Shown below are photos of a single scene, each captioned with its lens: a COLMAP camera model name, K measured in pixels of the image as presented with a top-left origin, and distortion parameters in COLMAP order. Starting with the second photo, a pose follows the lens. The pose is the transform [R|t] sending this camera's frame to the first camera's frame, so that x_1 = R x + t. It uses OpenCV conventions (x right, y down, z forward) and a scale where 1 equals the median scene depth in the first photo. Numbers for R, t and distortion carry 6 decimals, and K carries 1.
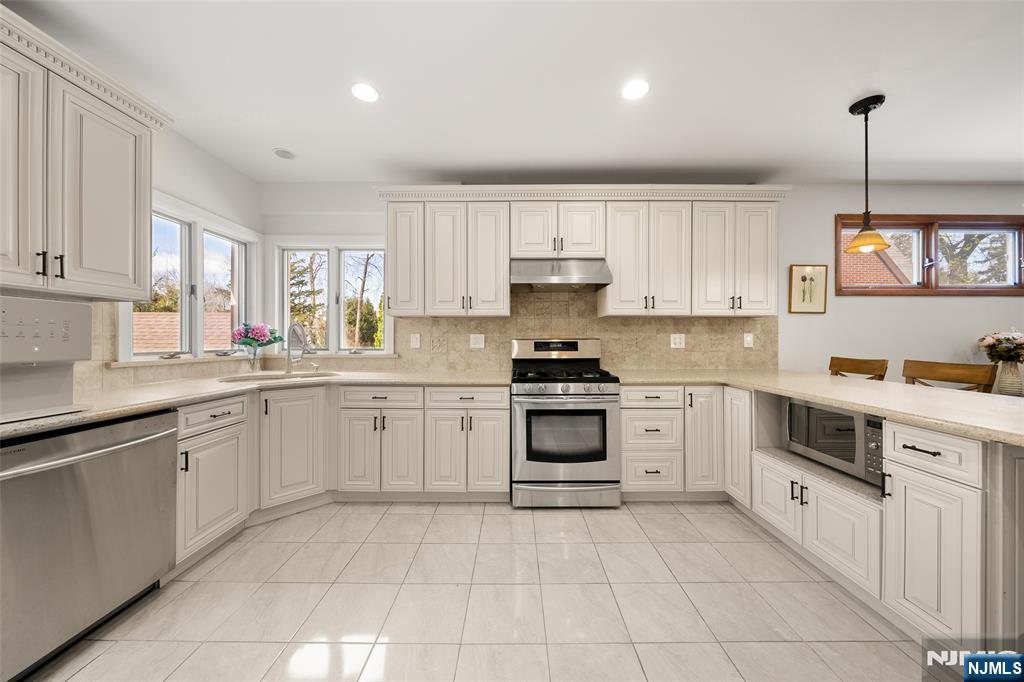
lens RADIAL K [[350.0, 0, 510.4], [0, 350.0, 338.9], [0, 0, 1]] dist [-0.003575, -0.000049]
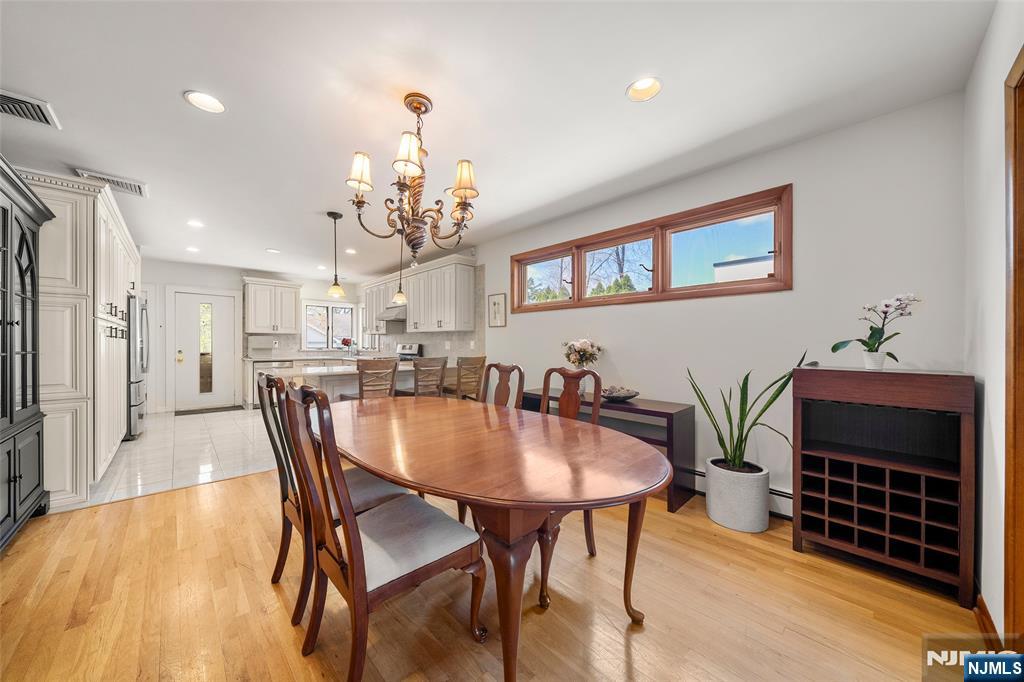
lens RADIAL K [[350.0, 0, 502.1], [0, 350.0, 343.5], [0, 0, 1]] dist [-0.003575, -0.000049]
pose [[0.689382, -0.000518, -0.724398, 2.193841], [0.002332, 0.999996, 0.001504, -0.006492], [0.724395, -0.002726, 0.689380, -0.003938]]
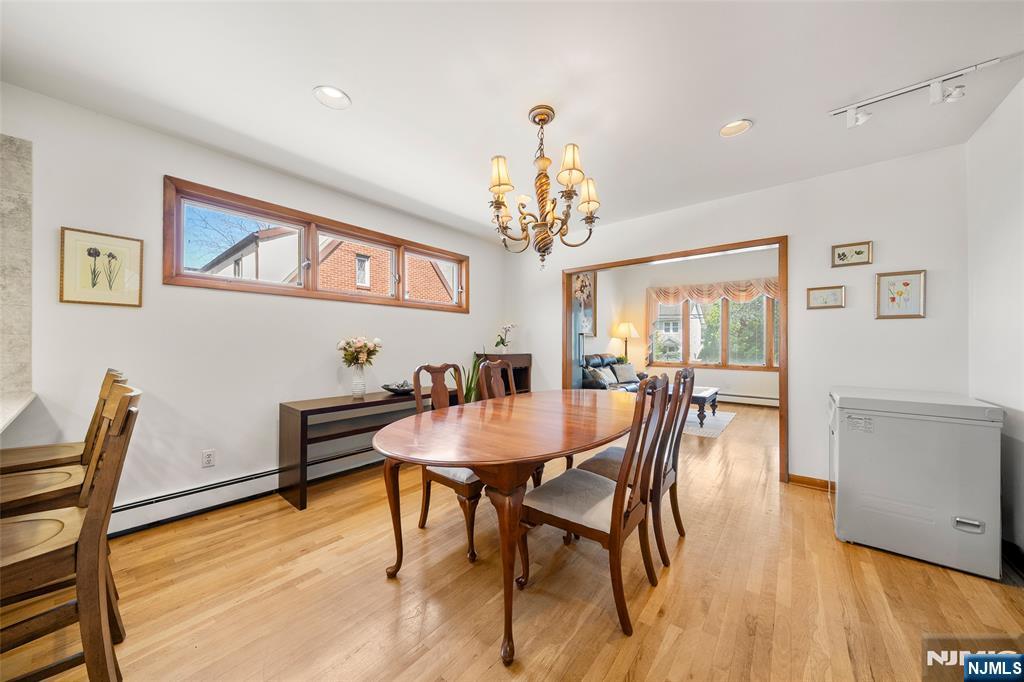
lens RADIAL K [[350.0, 0, 509.4], [0, 350.0, 344.2], [0, 0, 1]] dist [-0.003575, -0.000049]
pose [[0.632885, 0.000732, 0.774246, 0.937105], [-0.001560, 0.999999, 0.000330, 0.001455], [-0.774245, -0.001416, 0.632885, -0.044951]]
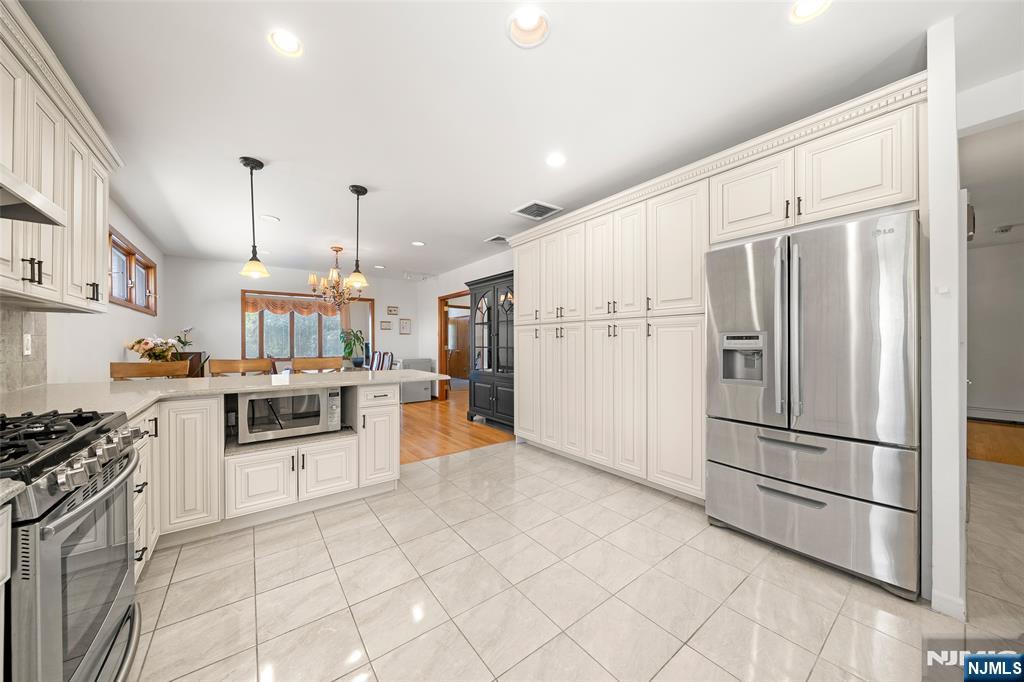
lens RADIAL K [[350.0, 0, 516.1], [0, 350.0, 342.7], [0, 0, 1]] dist [-0.003575, -0.000049]
pose [[-0.615801, 0.002591, 0.787897, -0.456066], [0.001243, 0.999997, -0.002317, 0.002690], [-0.787901, -0.000448, -0.615802, 0.771194]]
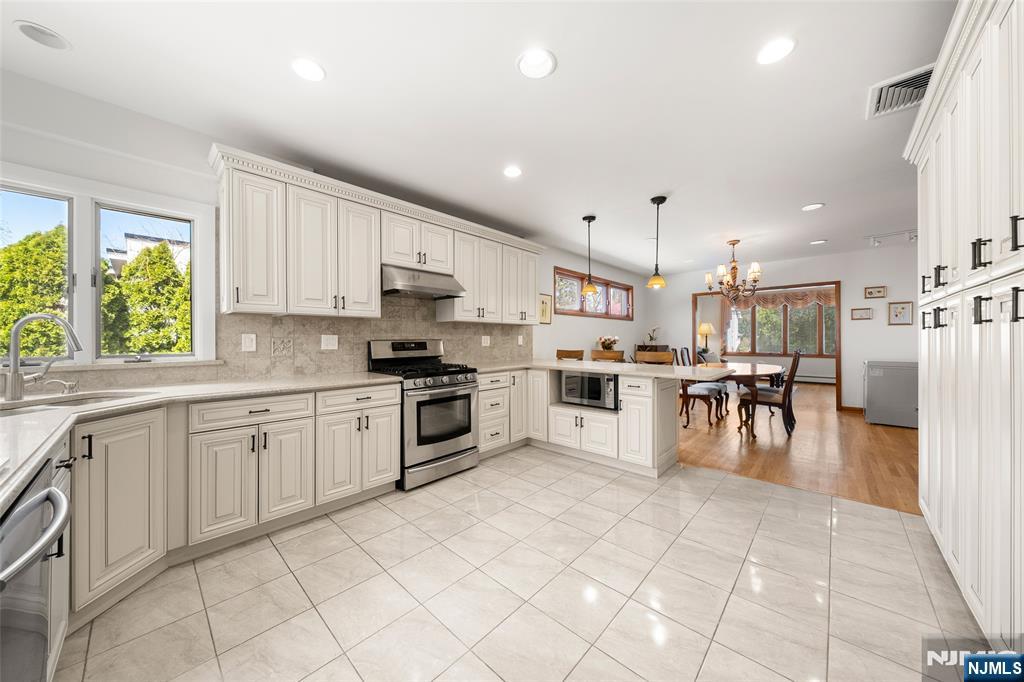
lens RADIAL K [[350.0, 0, 507.9], [0, 350.0, 339.8], [0, 0, 1]] dist [-0.003575, -0.000049]
pose [[0.682626, -0.003238, 0.730761, -0.530502], [0.003380, 0.999993, 0.001274, -0.000248], [-0.730760, 0.001601, 0.682633, 0.001627]]
